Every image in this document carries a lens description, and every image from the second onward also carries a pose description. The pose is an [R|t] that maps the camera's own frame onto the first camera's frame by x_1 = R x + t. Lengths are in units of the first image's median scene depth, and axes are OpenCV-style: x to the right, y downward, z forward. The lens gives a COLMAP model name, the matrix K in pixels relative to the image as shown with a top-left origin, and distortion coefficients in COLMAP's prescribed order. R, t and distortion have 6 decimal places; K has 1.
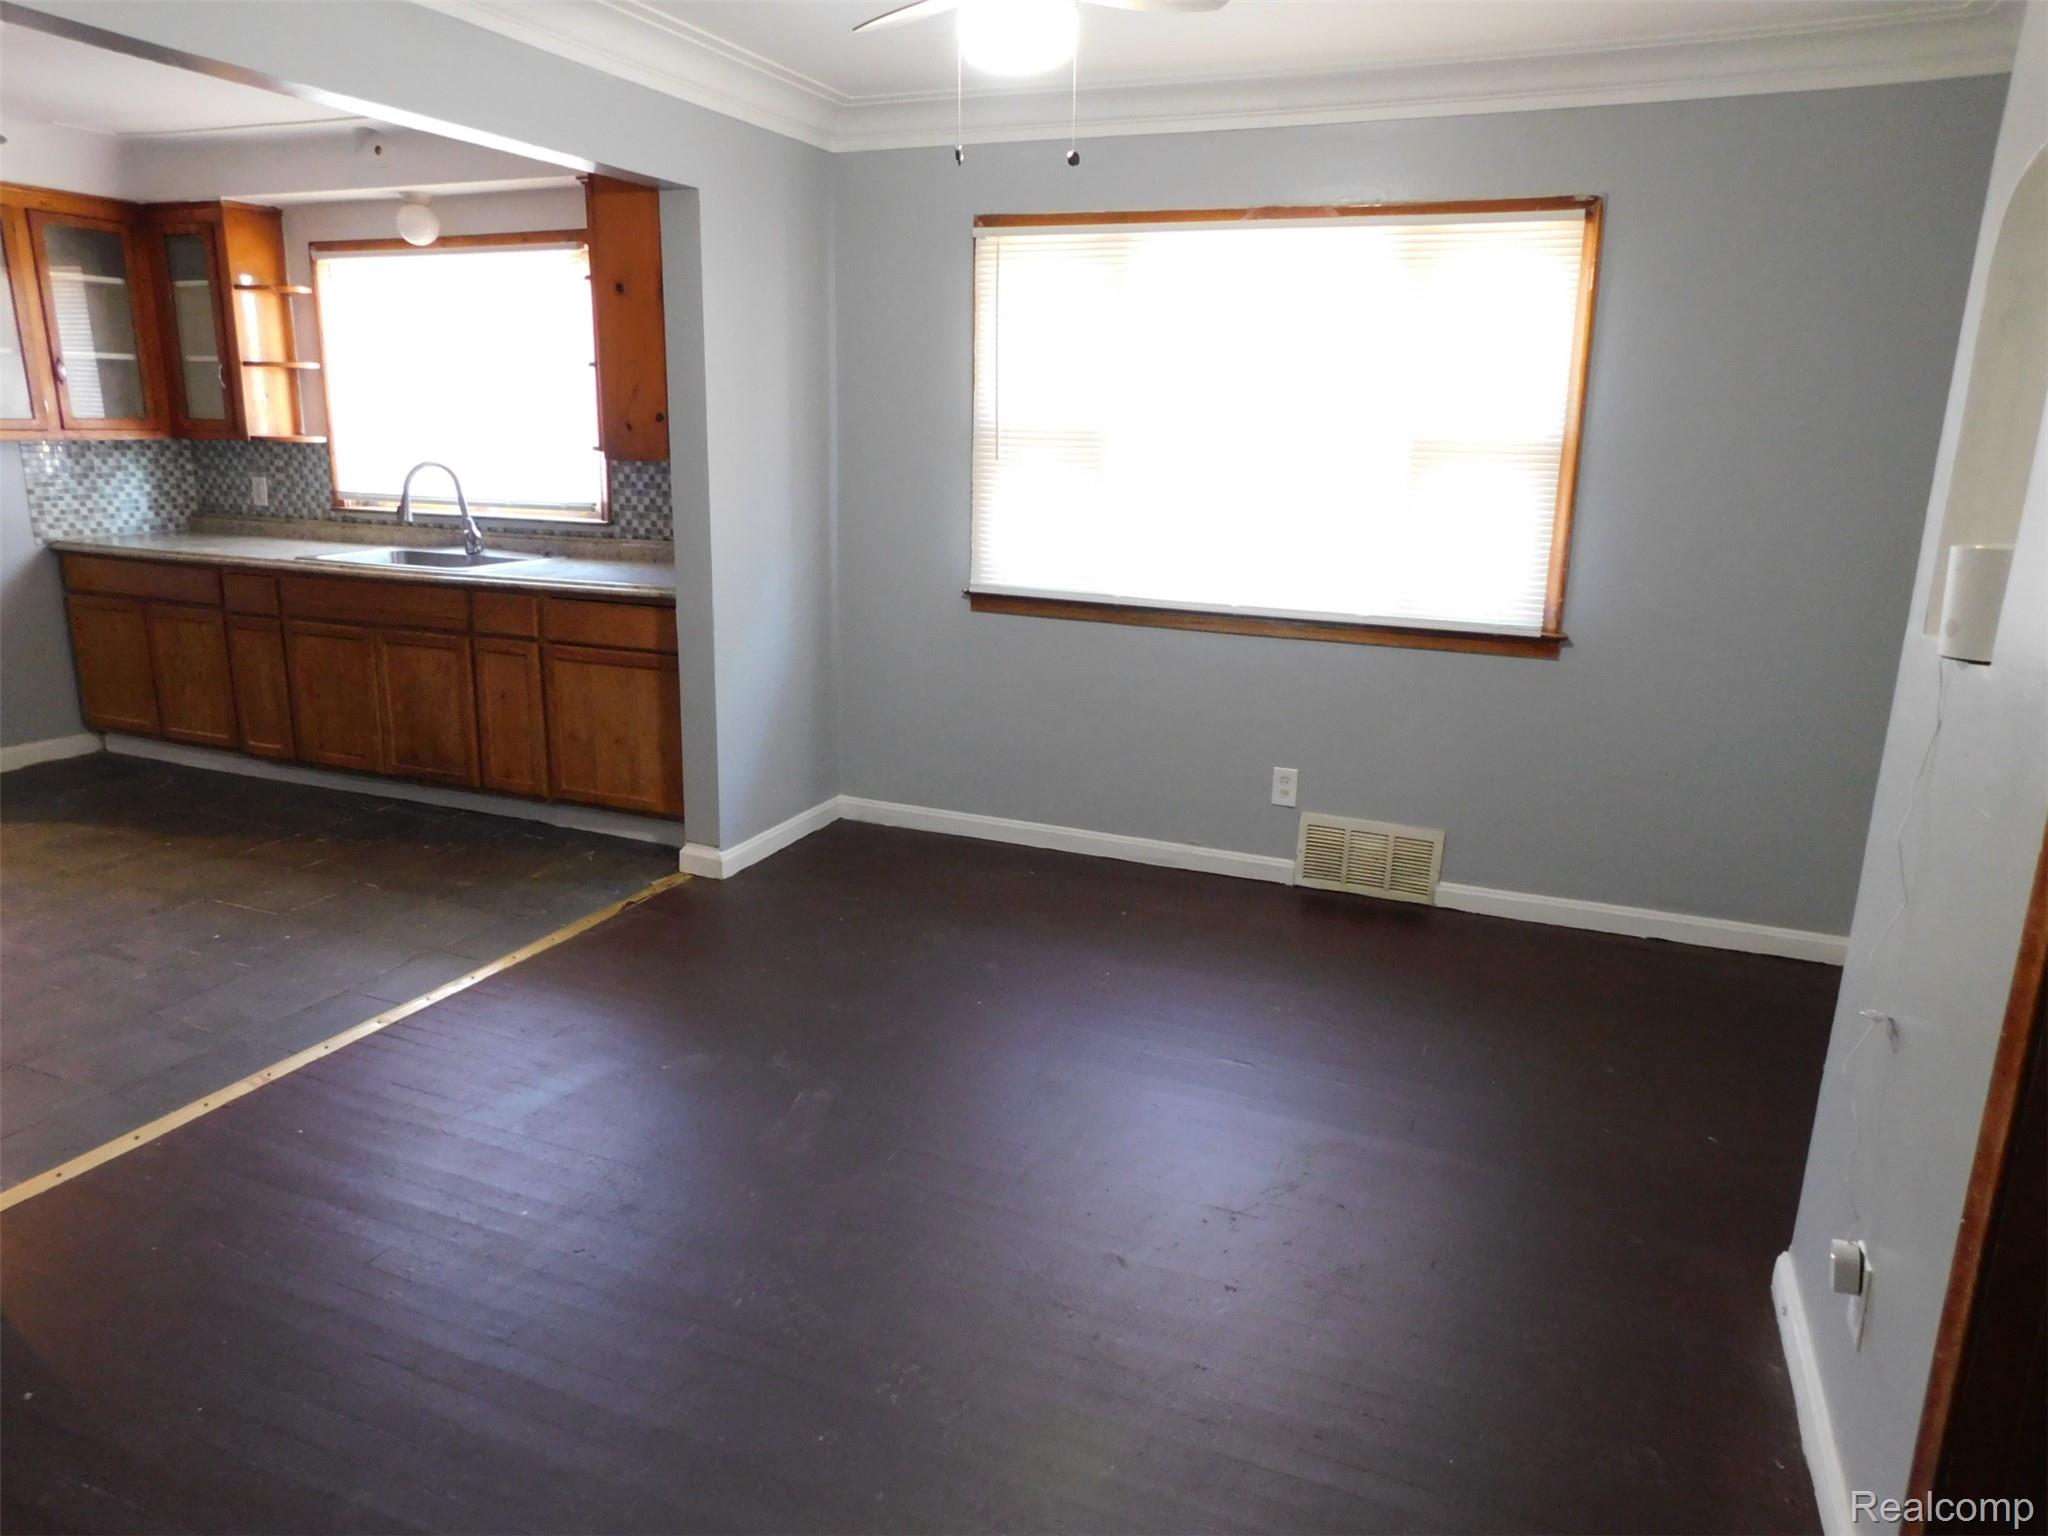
lens RADIAL K [[1389.4, 0, 1024.9], [0, 1389.4, 769.0], [0, 0, 1]] dist [-0.018343, 0.011945]
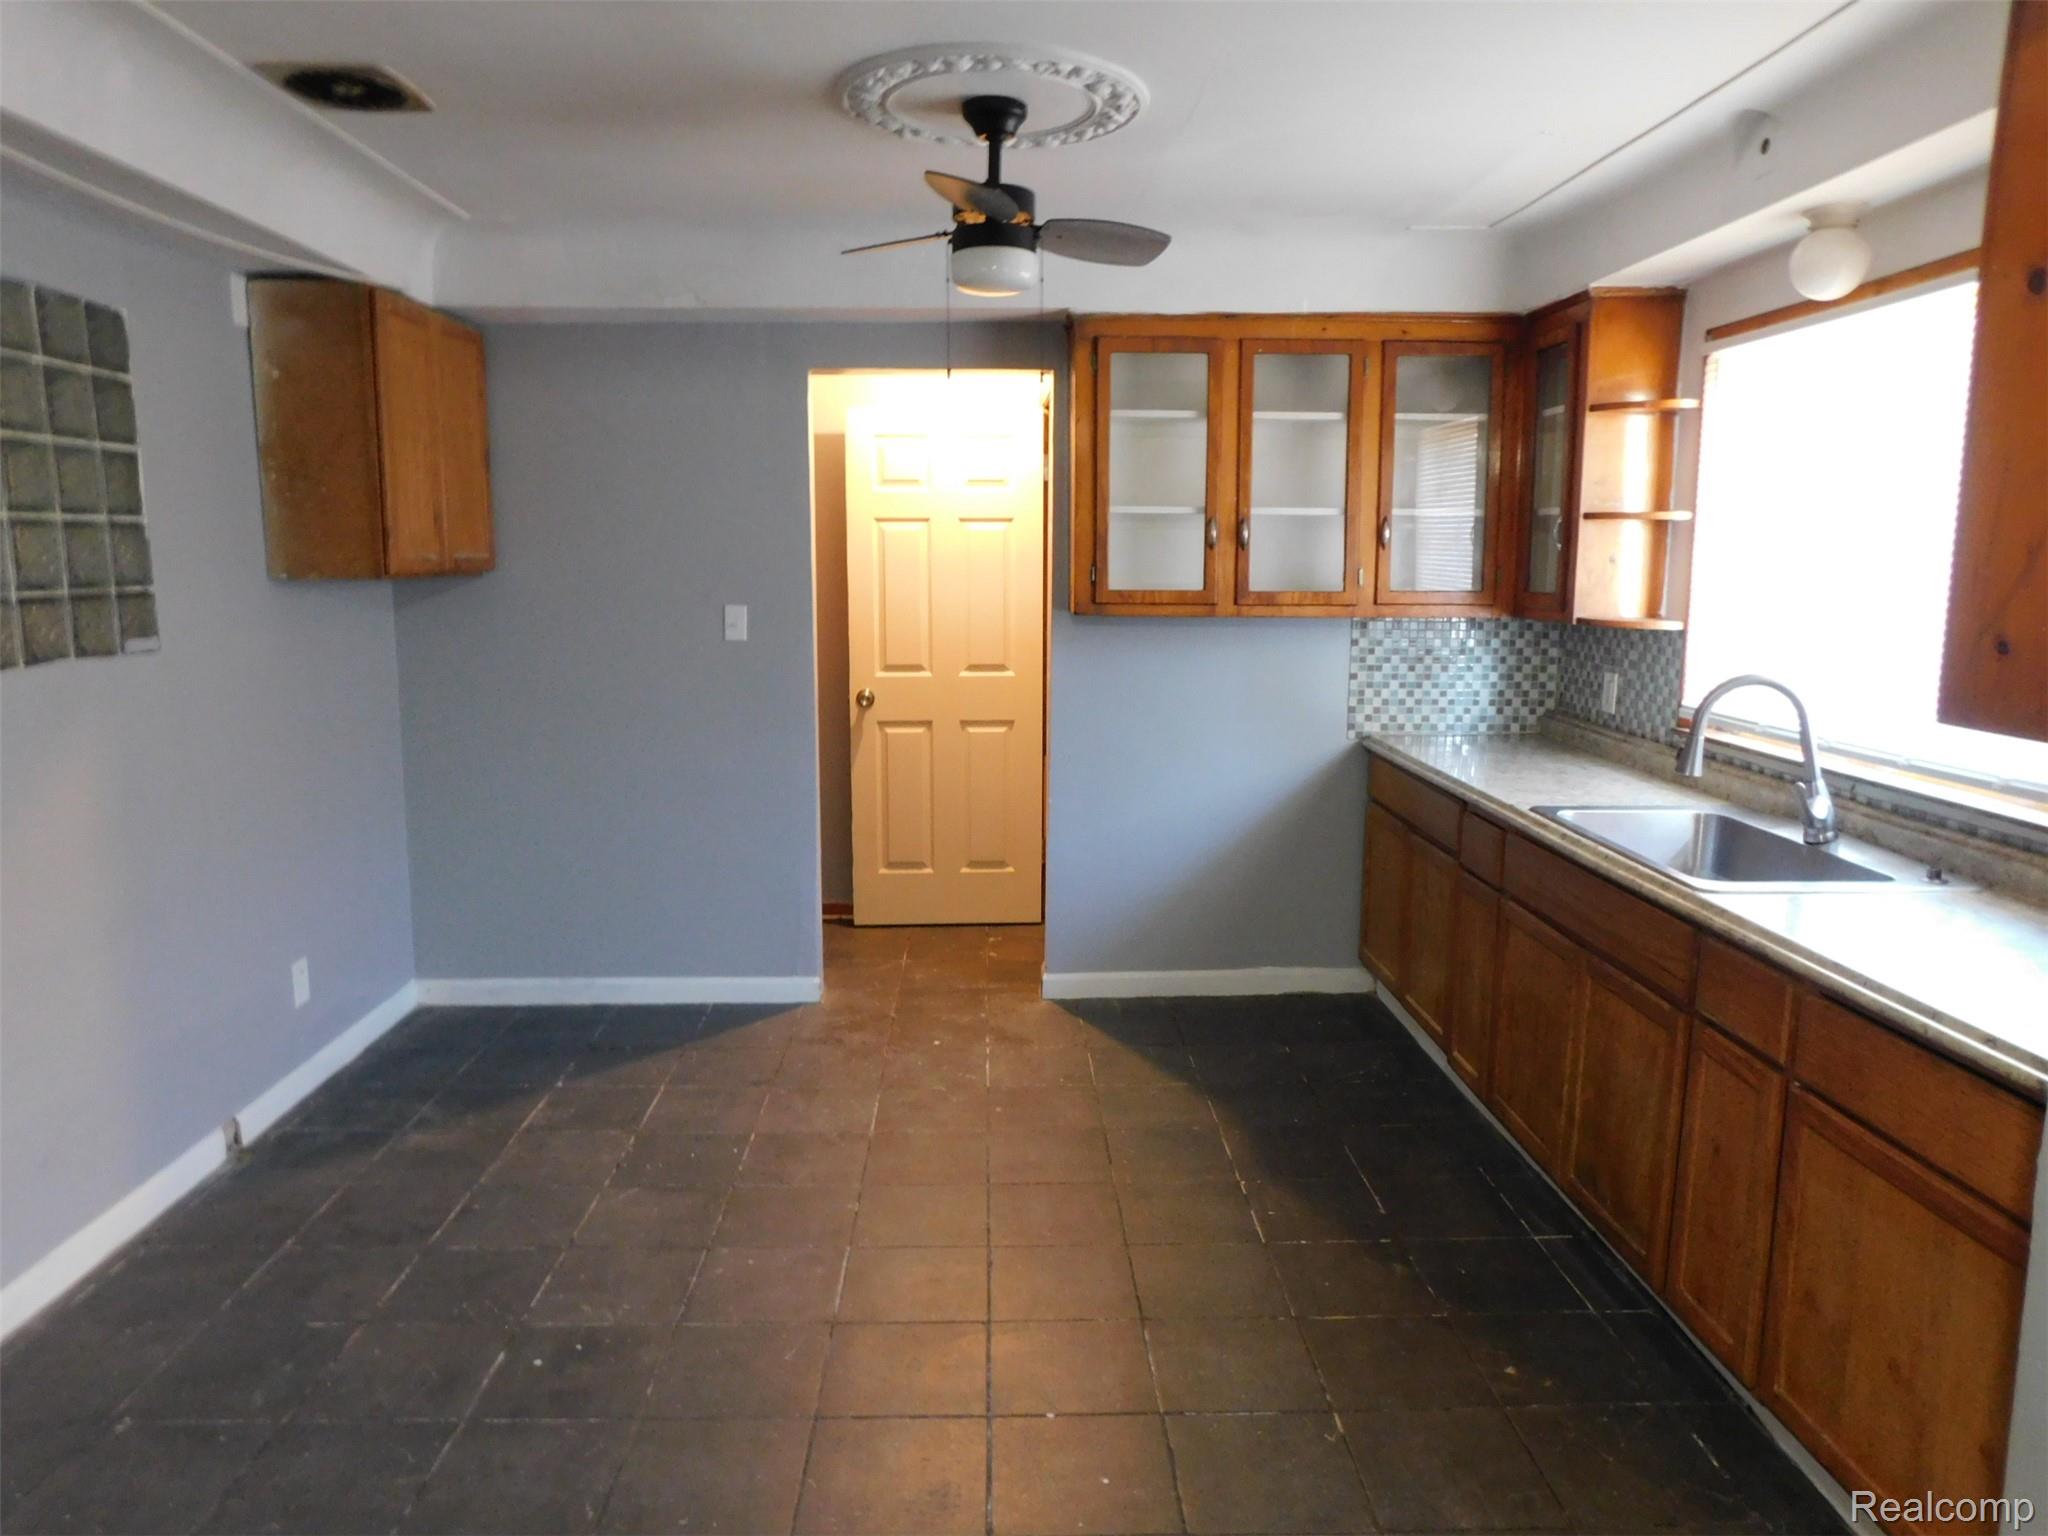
lens RADIAL K [[1389.4, 0, 1026.7], [0, 1389.4, 770.9], [0, 0, 1]] dist [-0.018343, 0.011945]
pose [[0.419811, 0.125723, -0.898862, -0.039557], [-0.214895, 0.975968, 0.036142, -0.128074], [0.881804, 0.177988, 0.436740, 0.452184]]
